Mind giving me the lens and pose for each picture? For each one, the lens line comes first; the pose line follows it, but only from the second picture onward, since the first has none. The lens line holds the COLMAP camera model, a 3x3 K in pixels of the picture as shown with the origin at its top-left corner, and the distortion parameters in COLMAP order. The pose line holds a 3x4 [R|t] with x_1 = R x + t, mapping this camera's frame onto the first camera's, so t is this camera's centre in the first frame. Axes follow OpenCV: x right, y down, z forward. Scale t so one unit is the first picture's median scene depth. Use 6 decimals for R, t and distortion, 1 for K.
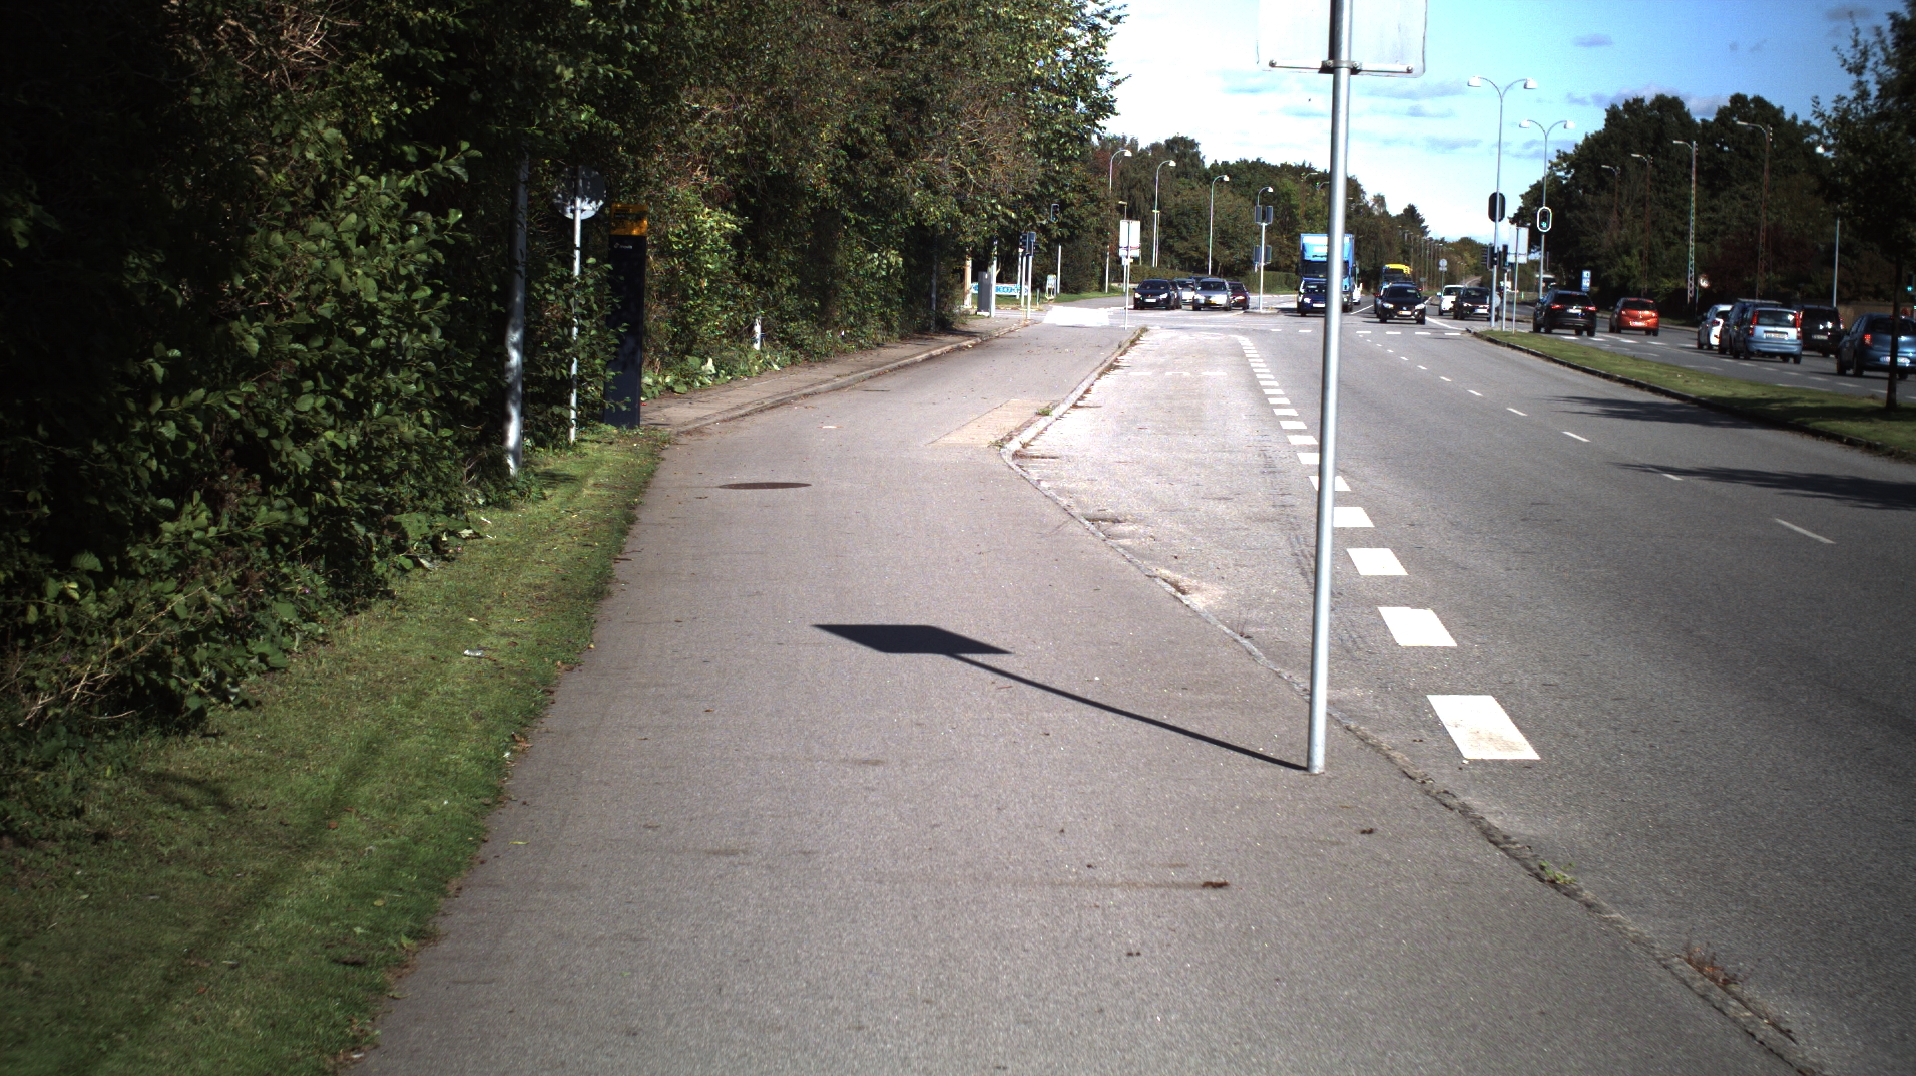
lens RADIAL K [[3654.8, 0, 958.0], [0, 3654.8, 538.0], [0, 0, 1]] dist [-0.248713, 0.146294]
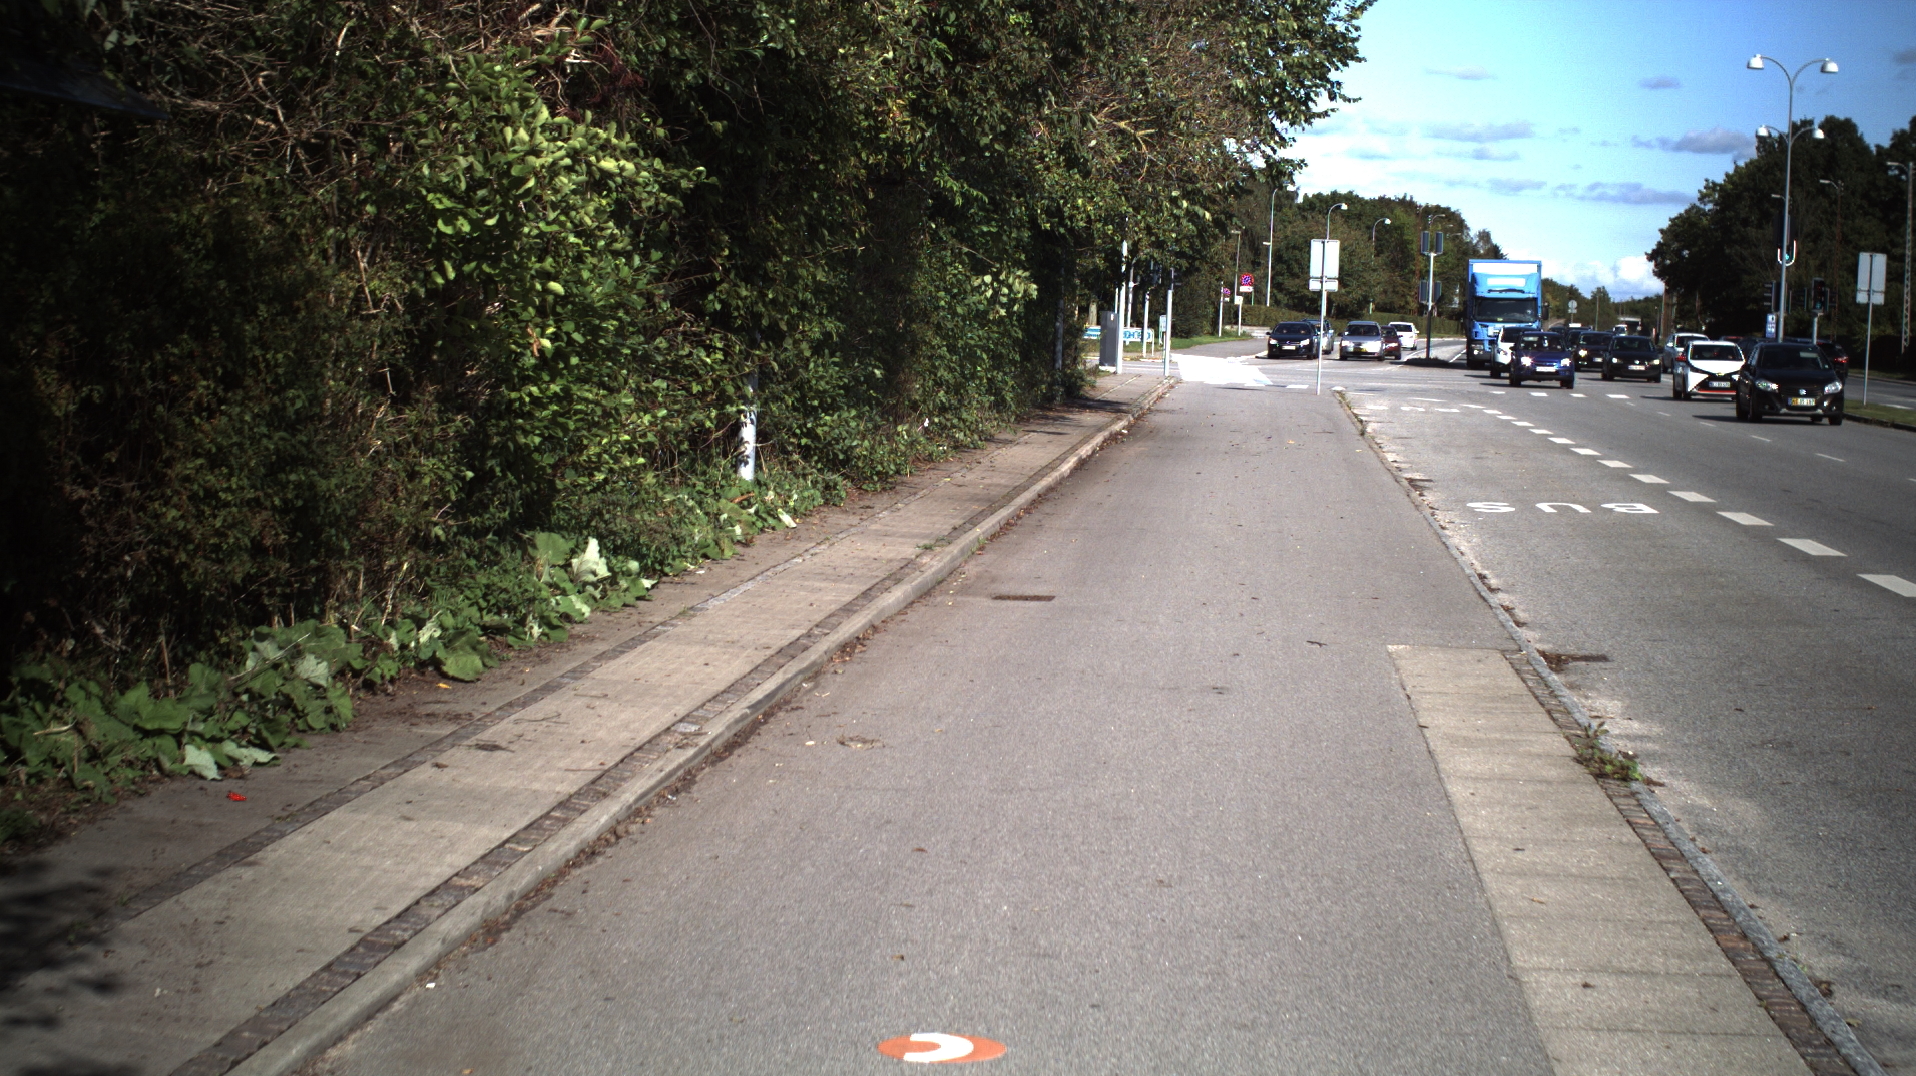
lens RADIAL K [[3654.8, 0, 958.0], [0, 3654.8, 538.0], [0, 0, 1]] dist [-0.248713, 0.146294]
pose [[0.999845, 0.006346, -0.016447, -0.017040], [-0.006523, 0.999921, -0.010760, -0.031688], [0.016377, 0.010866, 0.999807, 0.437881]]
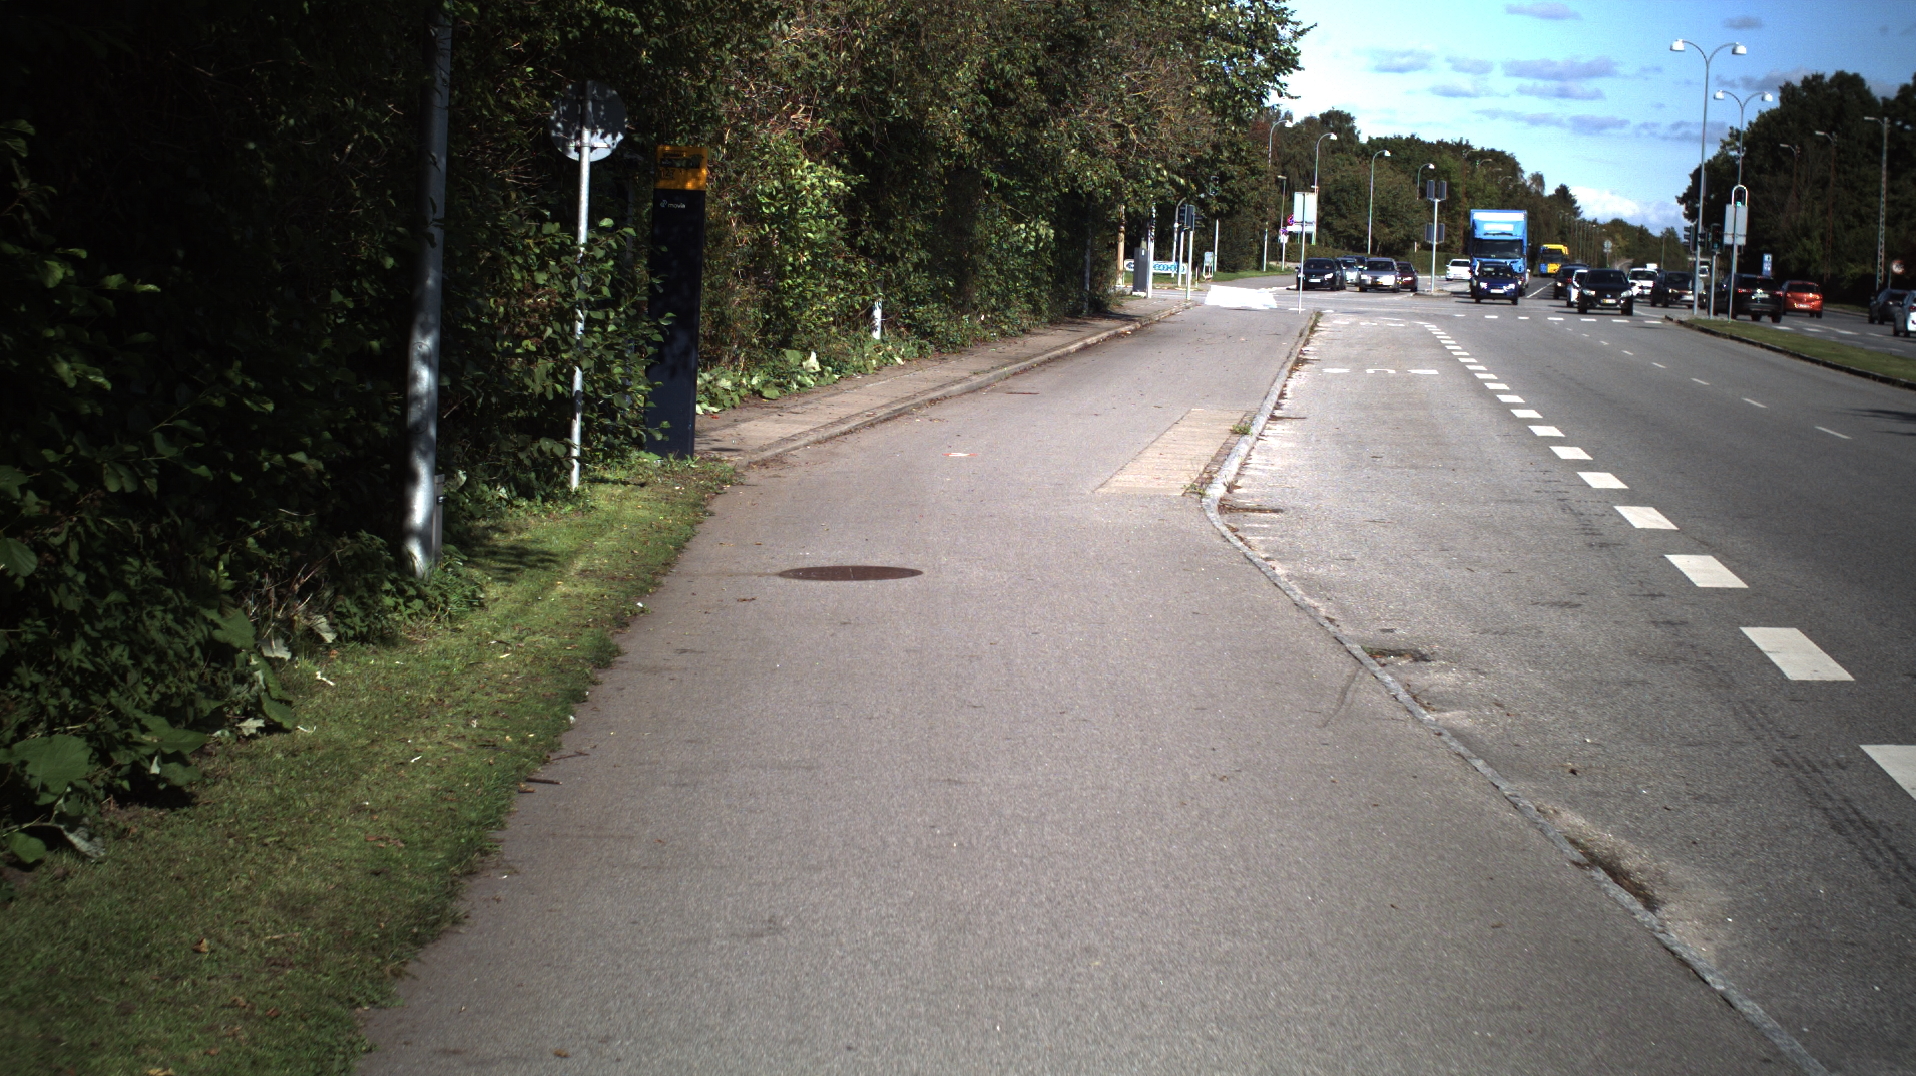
lens RADIAL K [[3654.8, 0, 958.0], [0, 3654.8, 538.0], [0, 0, 1]] dist [-0.248713, 0.146294]
pose [[0.999178, 0.012215, -0.038664, -0.003739], [-0.011959, 0.999905, 0.006852, -0.010324], [0.038744, -0.006384, 0.999229, 0.146750]]
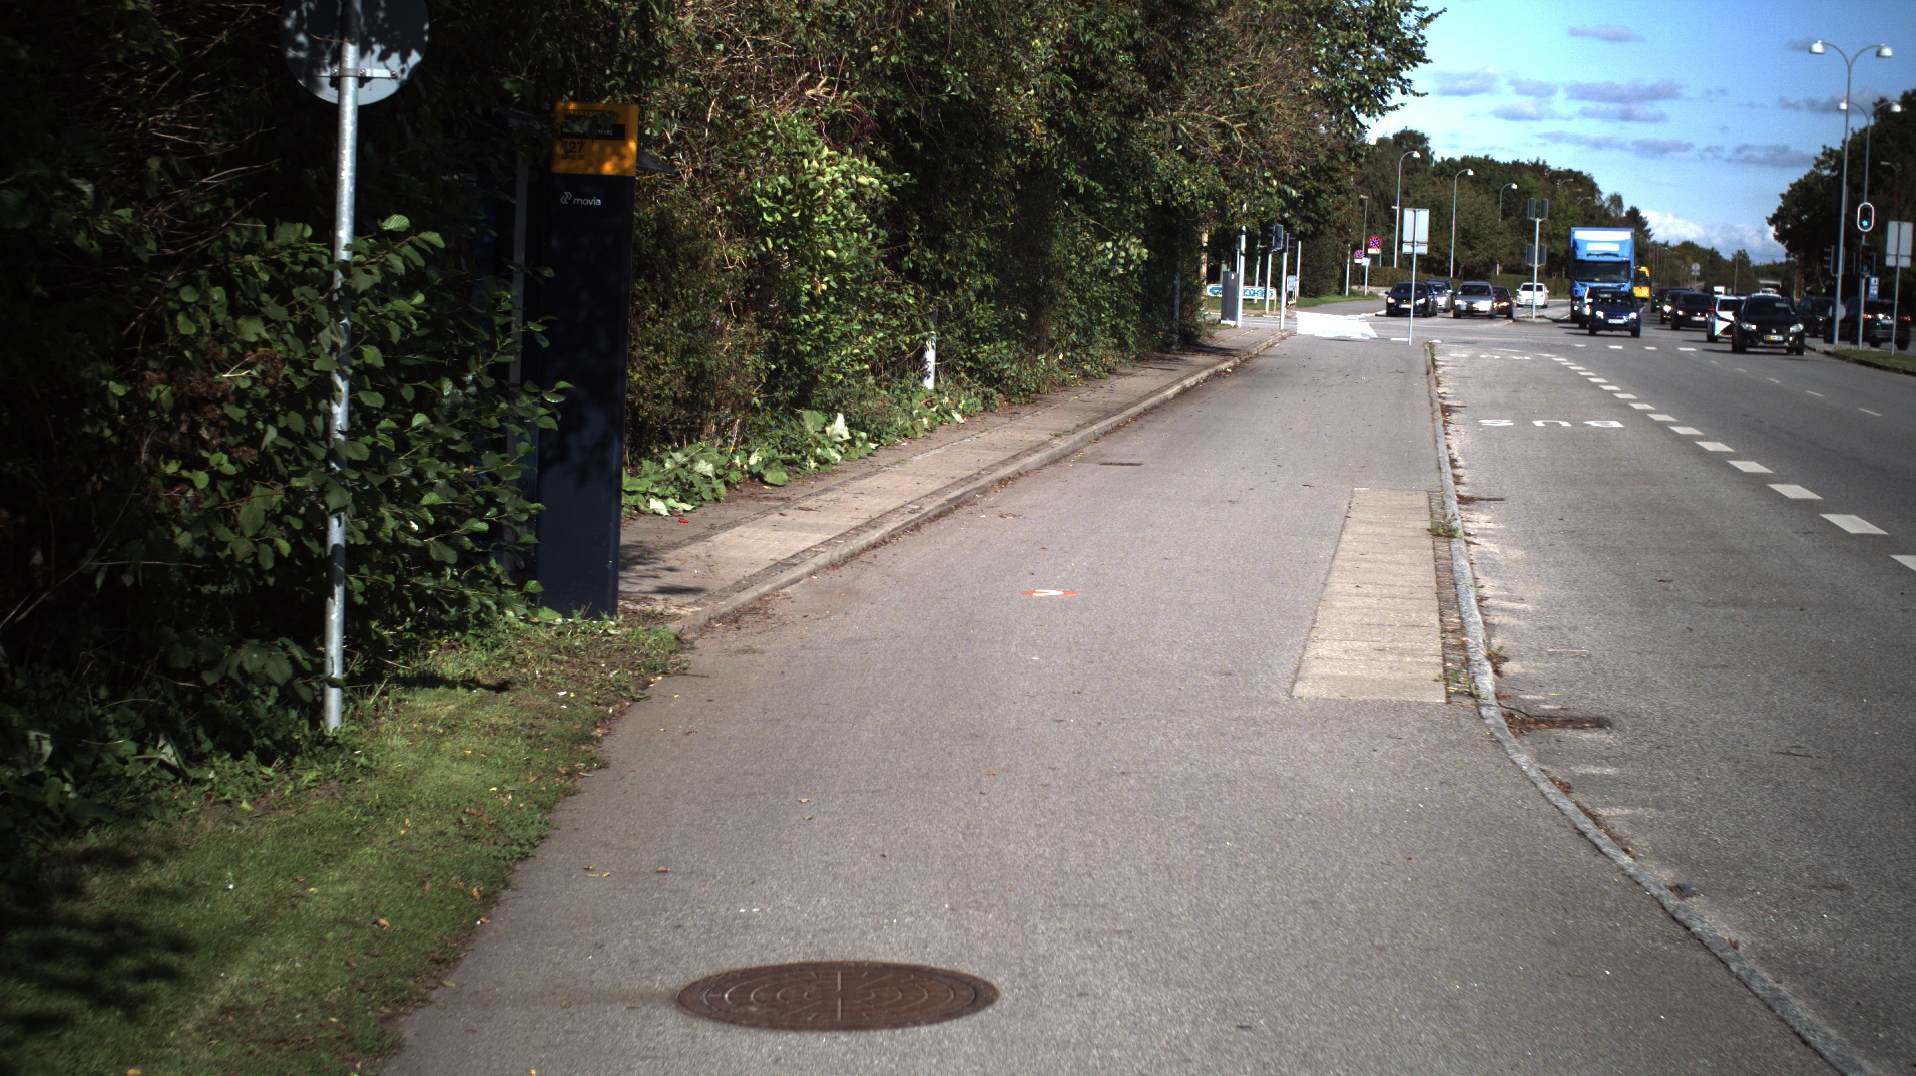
lens RADIAL K [[3654.8, 0, 958.0], [0, 3654.8, 538.0], [0, 0, 1]] dist [-0.248713, 0.146294]
pose [[0.998375, 0.010902, -0.055937, -0.011345], [-0.010897, 0.999941, 0.000401, -0.020755], [0.055939, 0.000209, 0.998434, 0.292561]]
